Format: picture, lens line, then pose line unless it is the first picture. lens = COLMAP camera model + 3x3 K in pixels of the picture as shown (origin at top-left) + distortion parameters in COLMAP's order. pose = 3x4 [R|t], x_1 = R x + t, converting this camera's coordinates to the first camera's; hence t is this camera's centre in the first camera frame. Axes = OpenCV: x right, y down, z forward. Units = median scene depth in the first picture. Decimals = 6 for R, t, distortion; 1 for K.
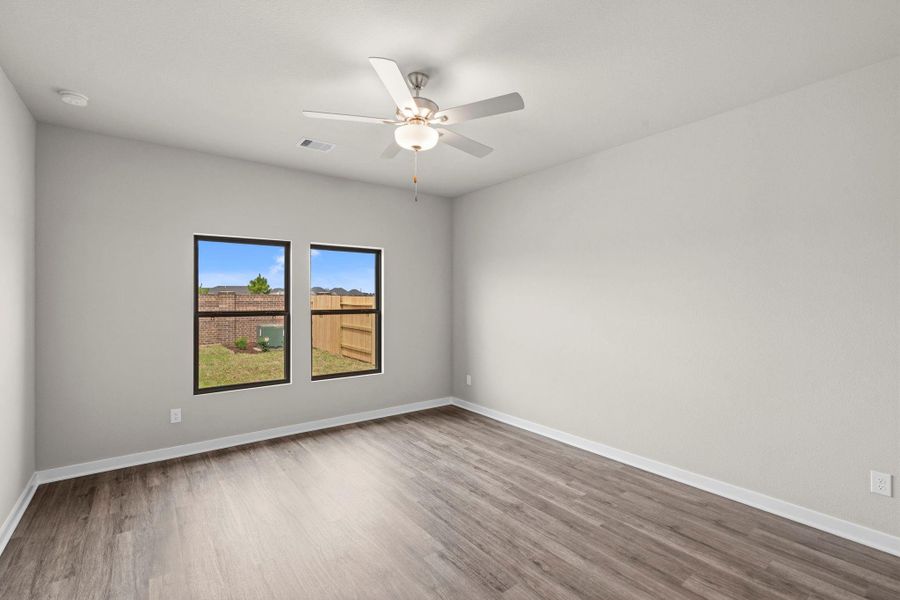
lens RADIAL K [[408.0, 0, 448.6], [0, 408.0, 296.8], [0, 0, 1]] dist [-0.001107, 0.000279]
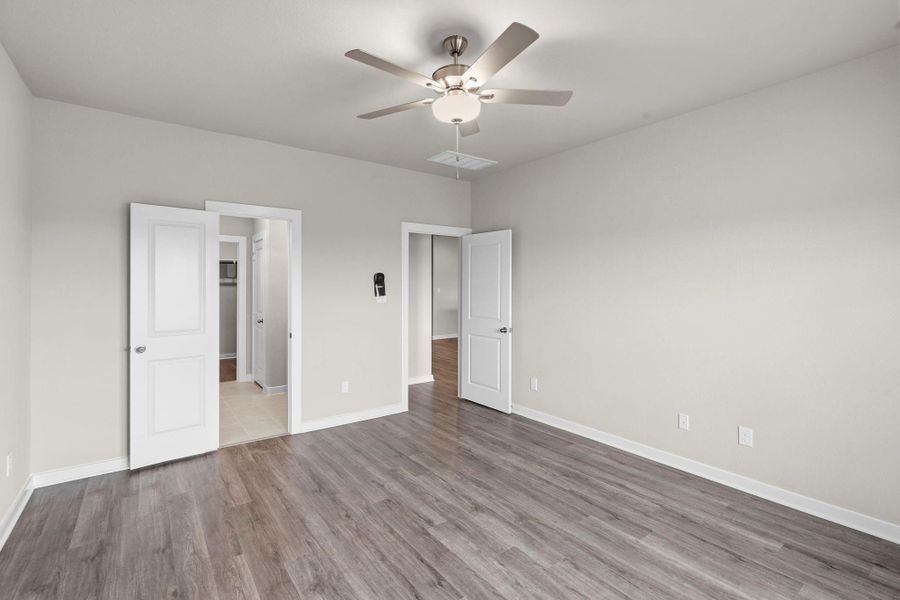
lens RADIAL K [[408.0, 0, 448.6], [0, 408.0, 296.8], [0, 0, 1]] dist [-0.001107, 0.000279]
pose [[-0.999994, -0.000939, 0.003428, -0.064470], [-0.000914, 0.999974, 0.007213, 0.021762], [-0.003435, 0.007210, -0.999968, 1.936366]]
